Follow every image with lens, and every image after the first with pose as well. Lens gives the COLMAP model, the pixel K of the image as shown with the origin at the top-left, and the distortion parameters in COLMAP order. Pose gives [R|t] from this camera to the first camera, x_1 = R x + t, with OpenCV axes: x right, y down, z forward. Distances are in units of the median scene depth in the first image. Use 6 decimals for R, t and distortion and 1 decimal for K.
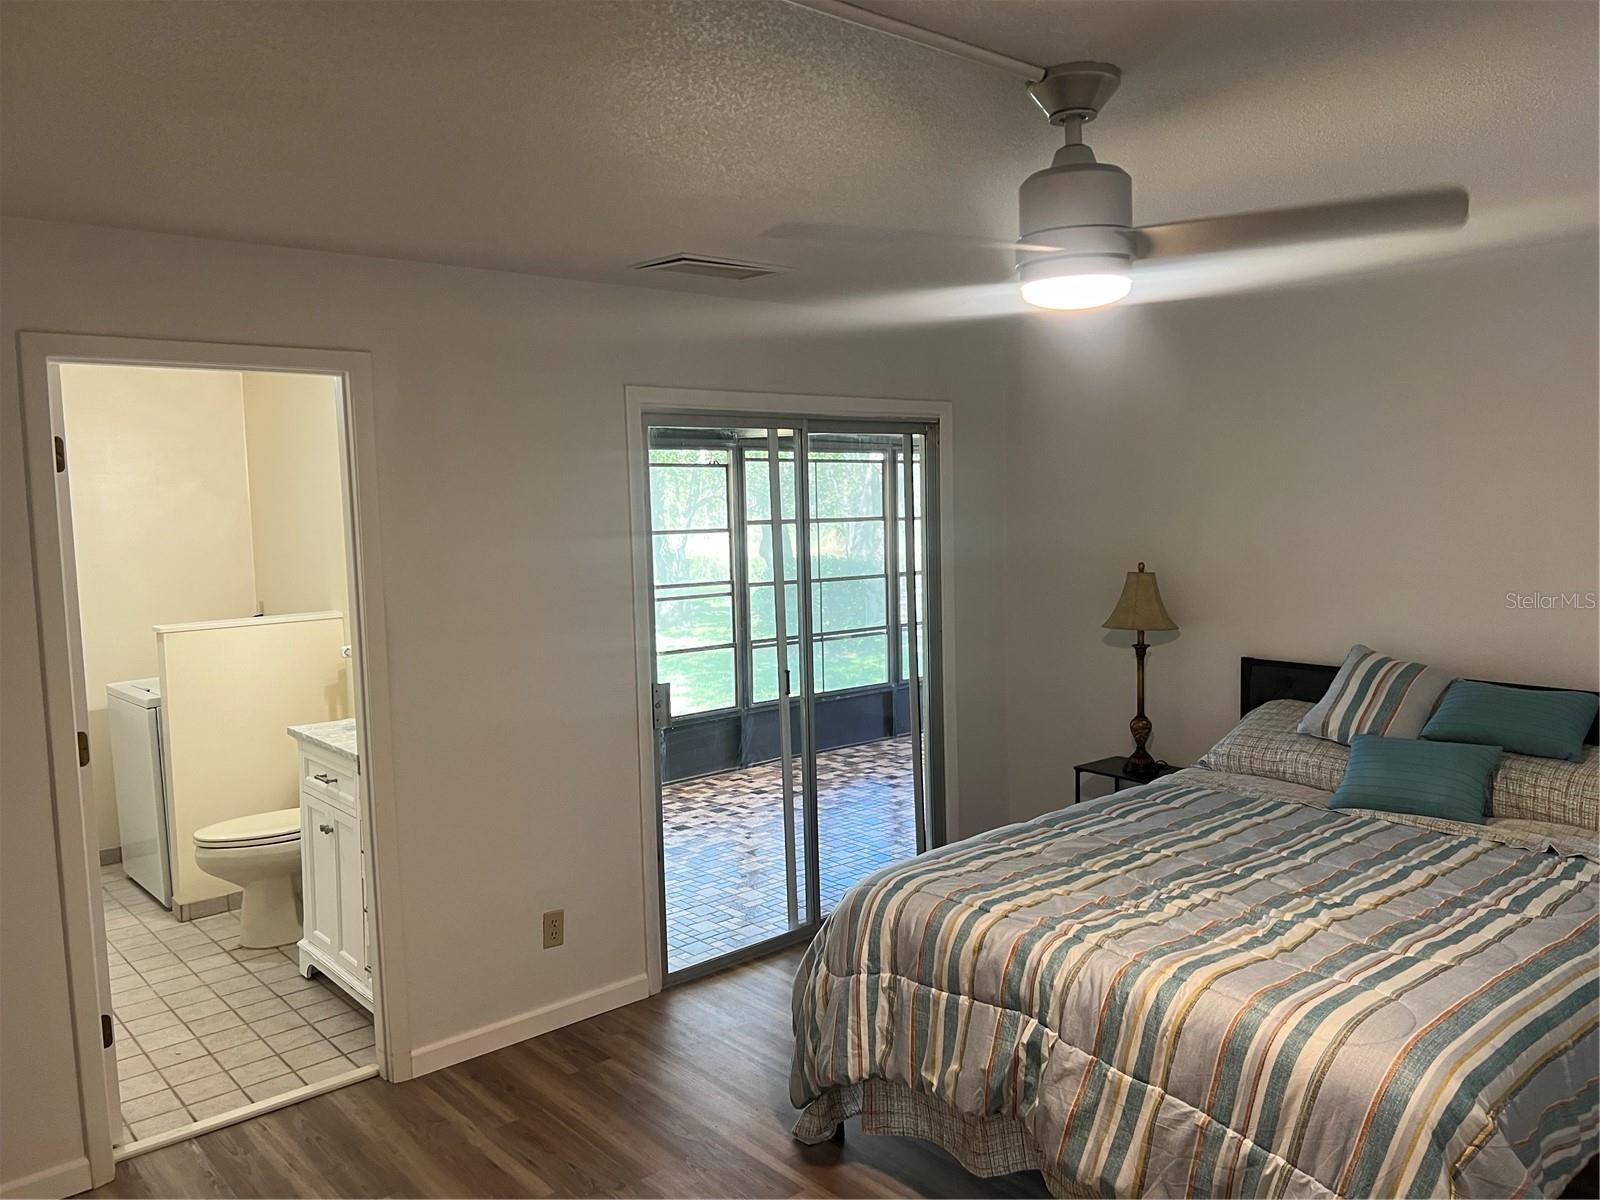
lens RADIAL K [[1205.8, 0, 774.6], [0, 1205.8, 591.0], [0, 0, 1]] dist [0.034669, -0.034631]
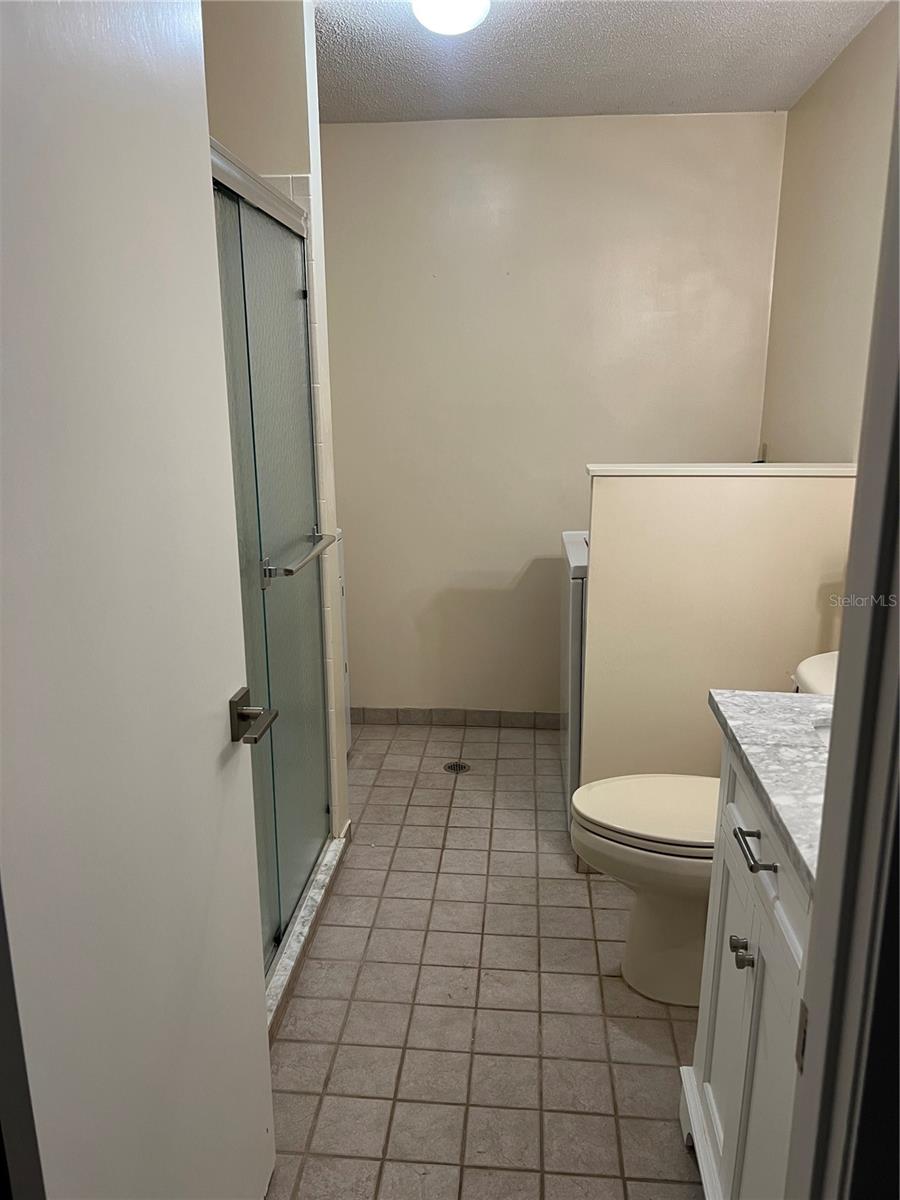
lens RADIAL K [[904.4, 0, 449.4], [0, 904.4, 603.2], [0, 0, 1]] dist [0.034669, -0.034631]
pose [[0.702242, 0.191312, -0.685752, -0.291681], [-0.069400, 0.977026, 0.201503, 0.010995], [0.708548, -0.093913, 0.699385, 0.857533]]
